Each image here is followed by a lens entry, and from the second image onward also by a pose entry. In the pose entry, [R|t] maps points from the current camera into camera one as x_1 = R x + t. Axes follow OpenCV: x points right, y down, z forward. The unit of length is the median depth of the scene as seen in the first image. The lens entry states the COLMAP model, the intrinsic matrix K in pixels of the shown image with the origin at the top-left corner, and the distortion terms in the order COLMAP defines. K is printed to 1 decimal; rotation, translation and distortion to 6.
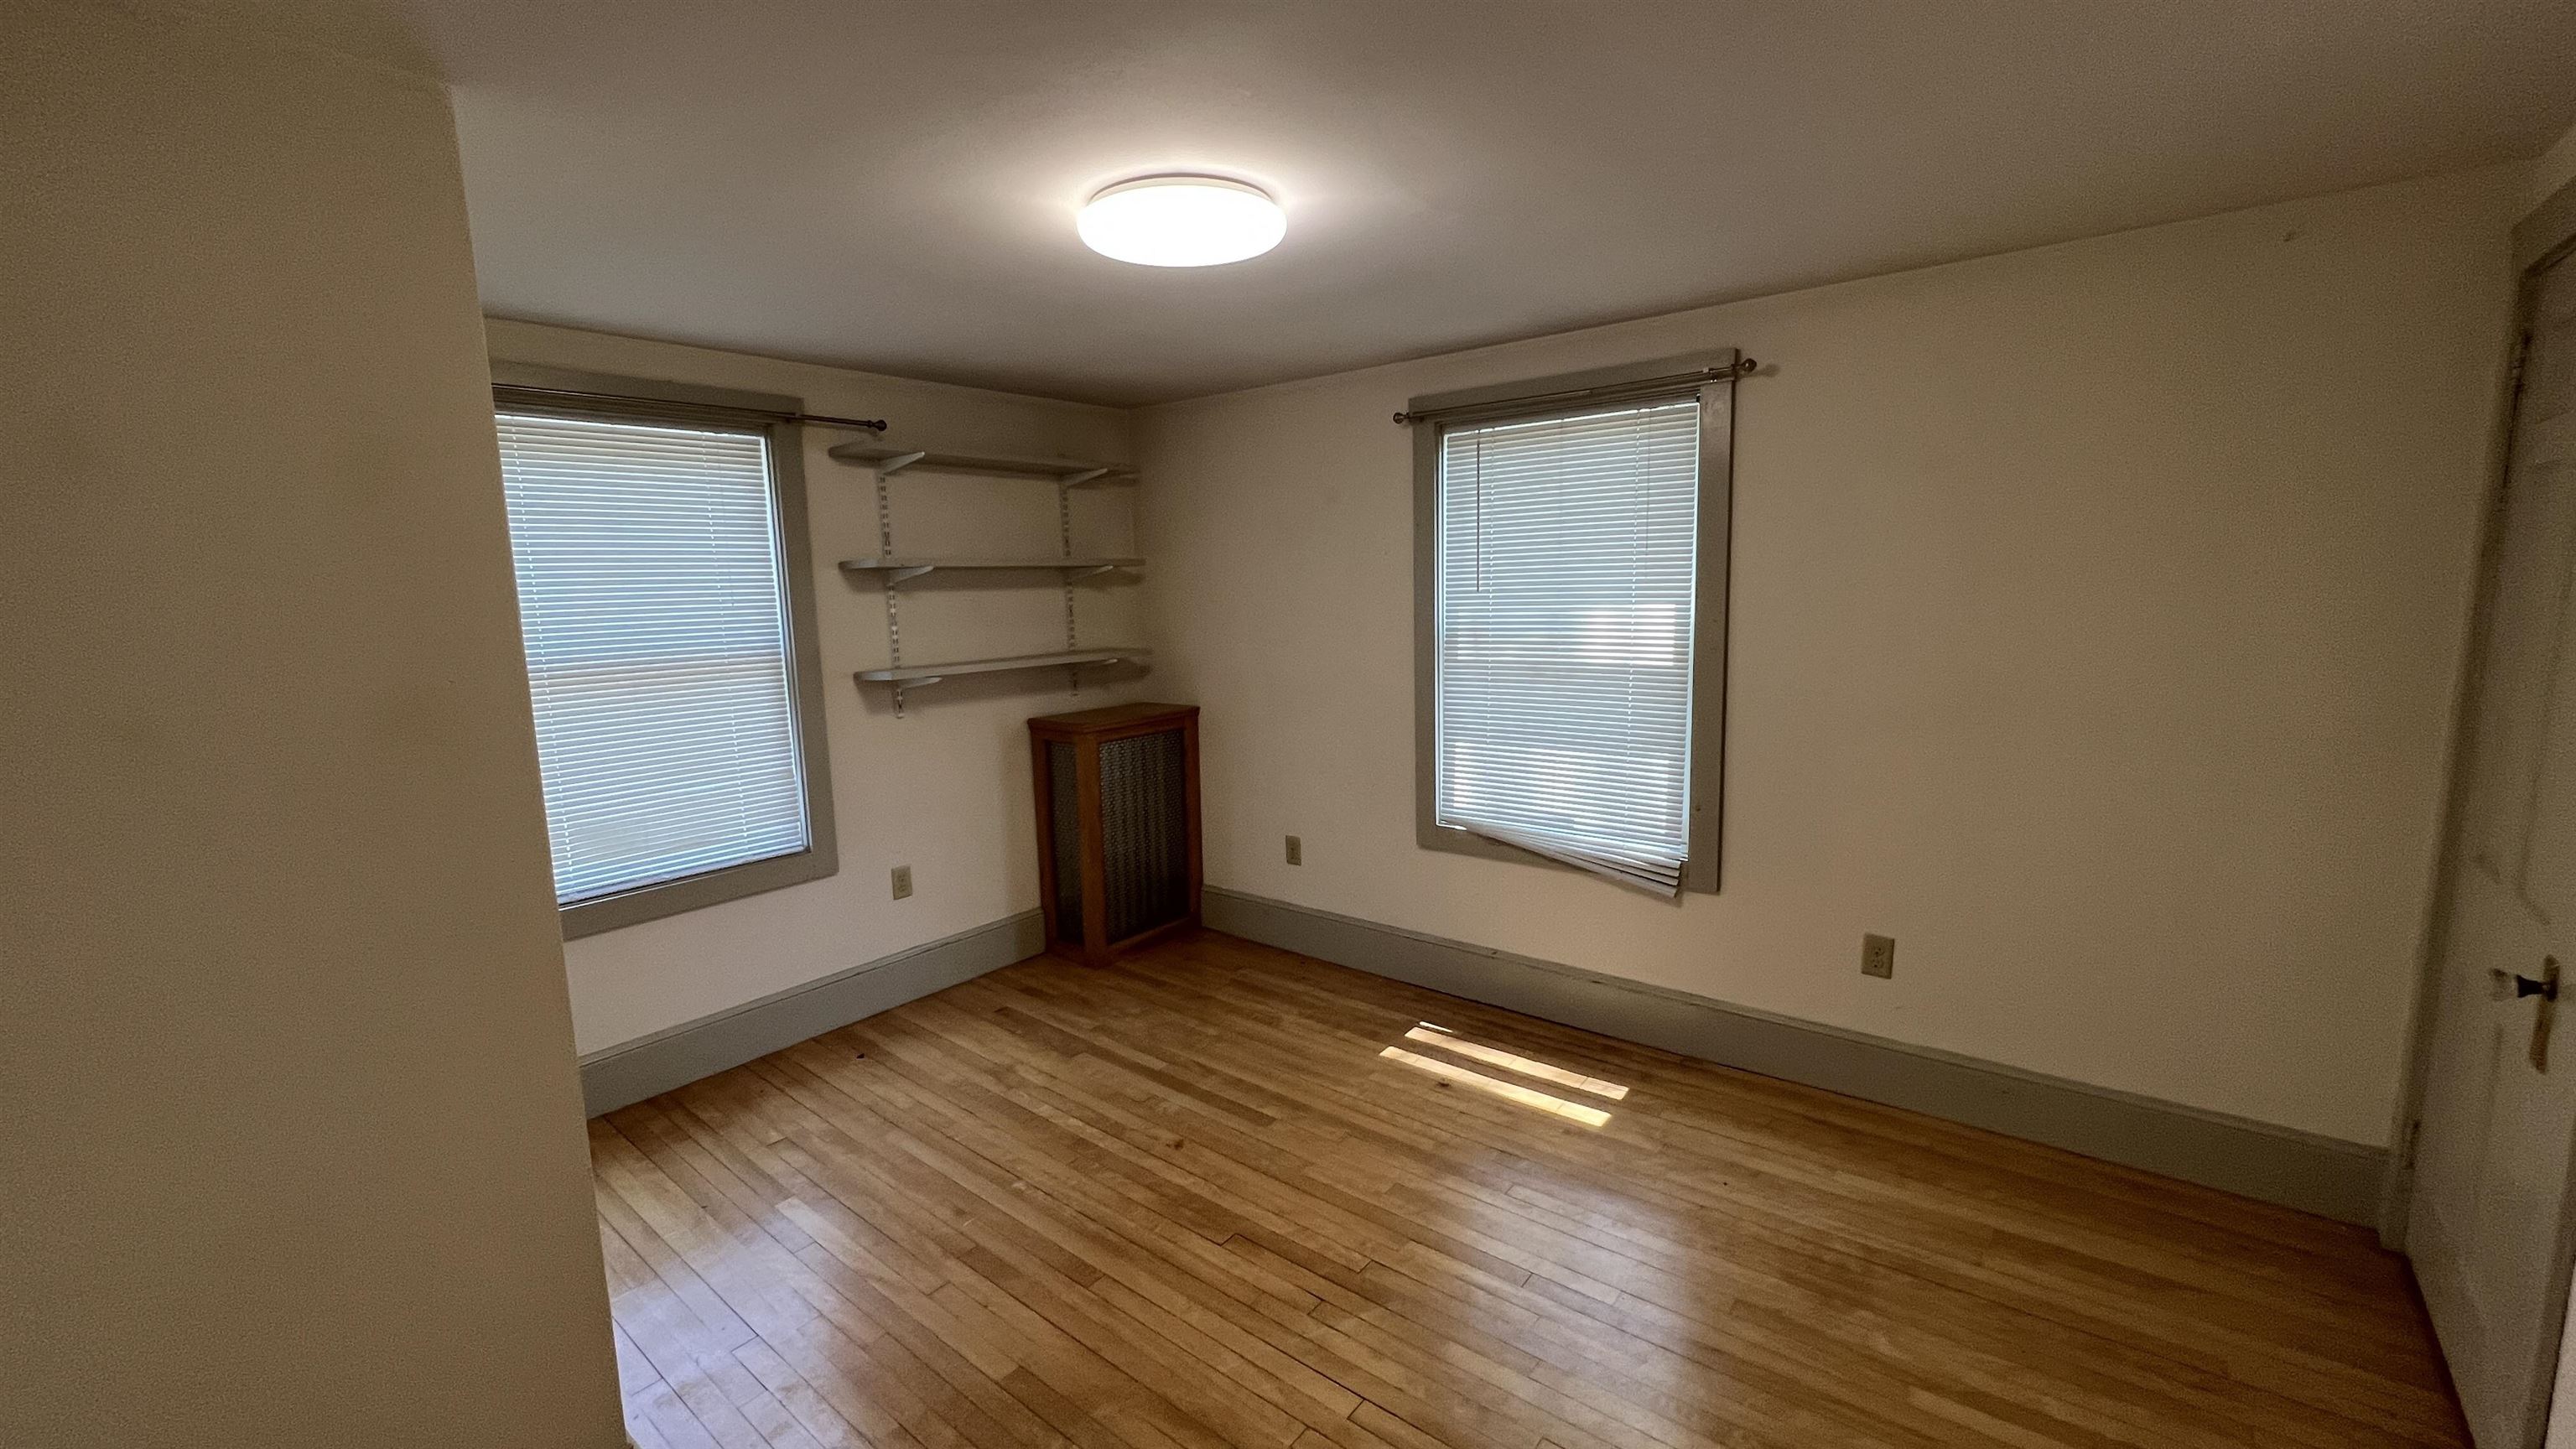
lens RADIAL K [[1023.1, 0, 1288.7], [0, 1023.1, 730.8], [0, 0, 1]] dist [0.000468, -0.000014]
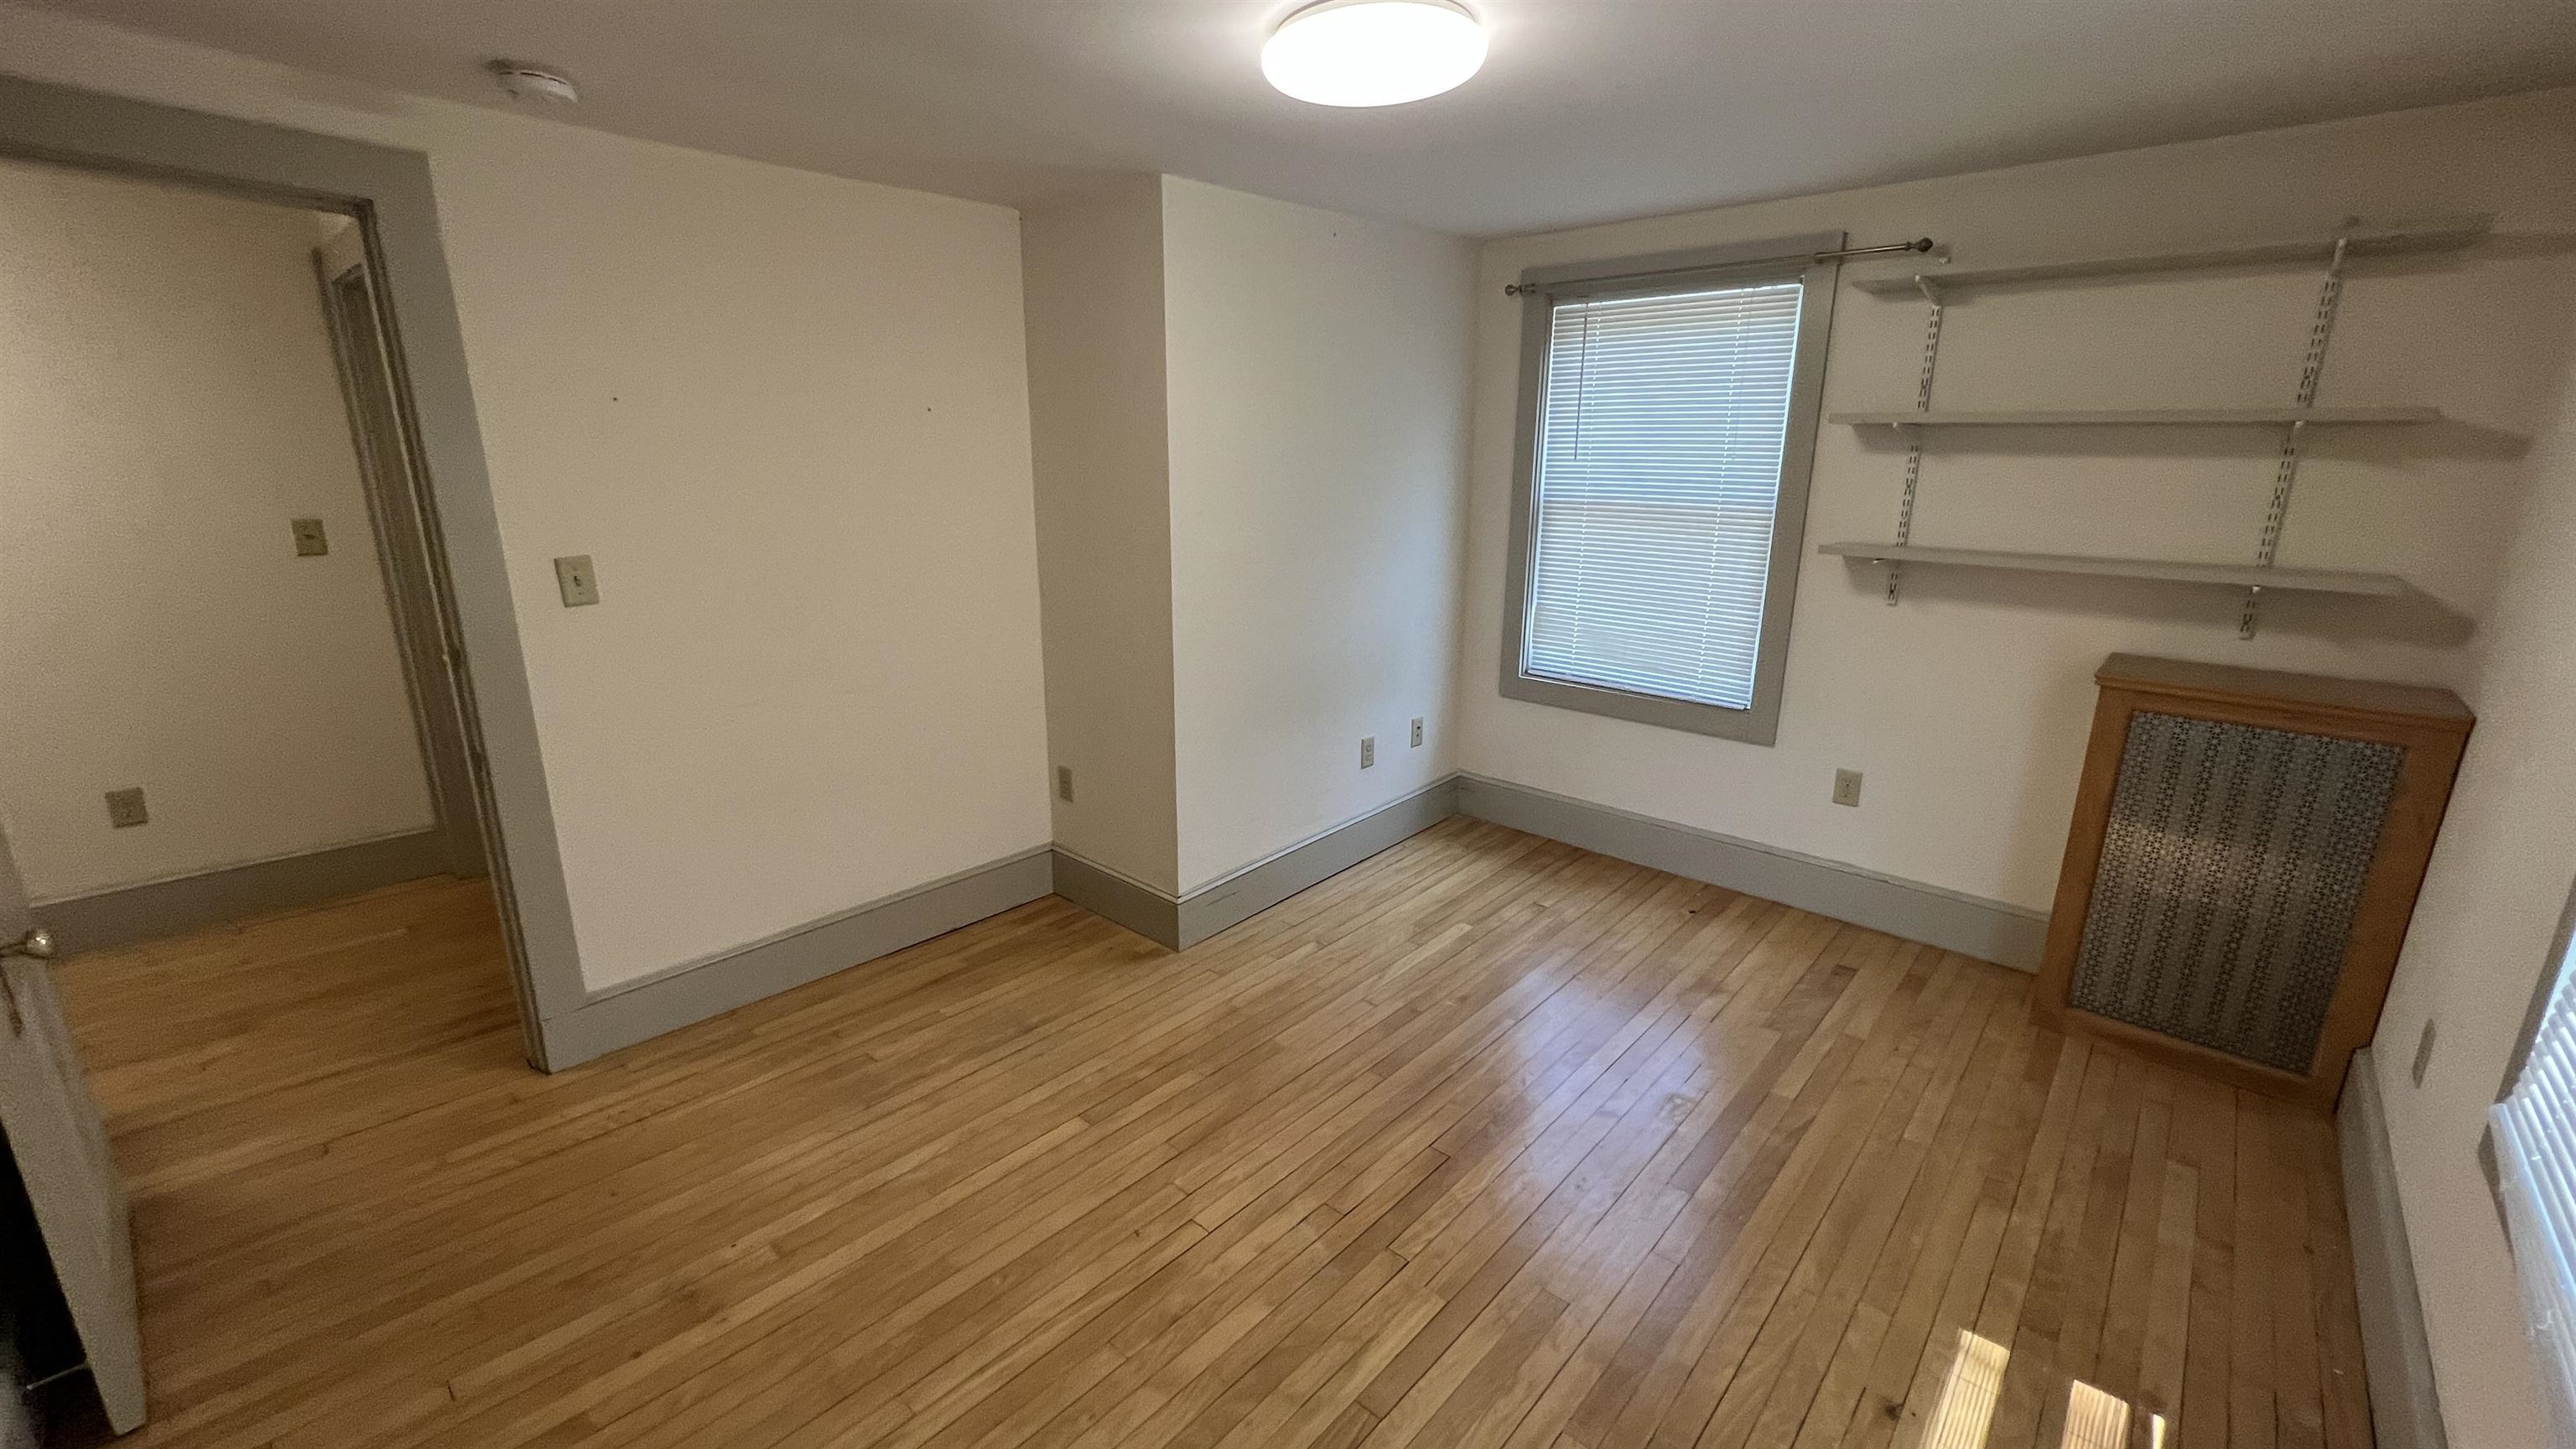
lens RADIAL K [[1023.1, 0, 1280.5], [0, 1023.1, 727.3], [0, 0, 1]] dist [0.000468, -0.000014]
pose [[-0.061327, 0.291236, -0.954684, 0.511252], [-0.153277, 0.942391, 0.297332, -0.095245], [0.986278, 0.164566, -0.013154, 0.545461]]
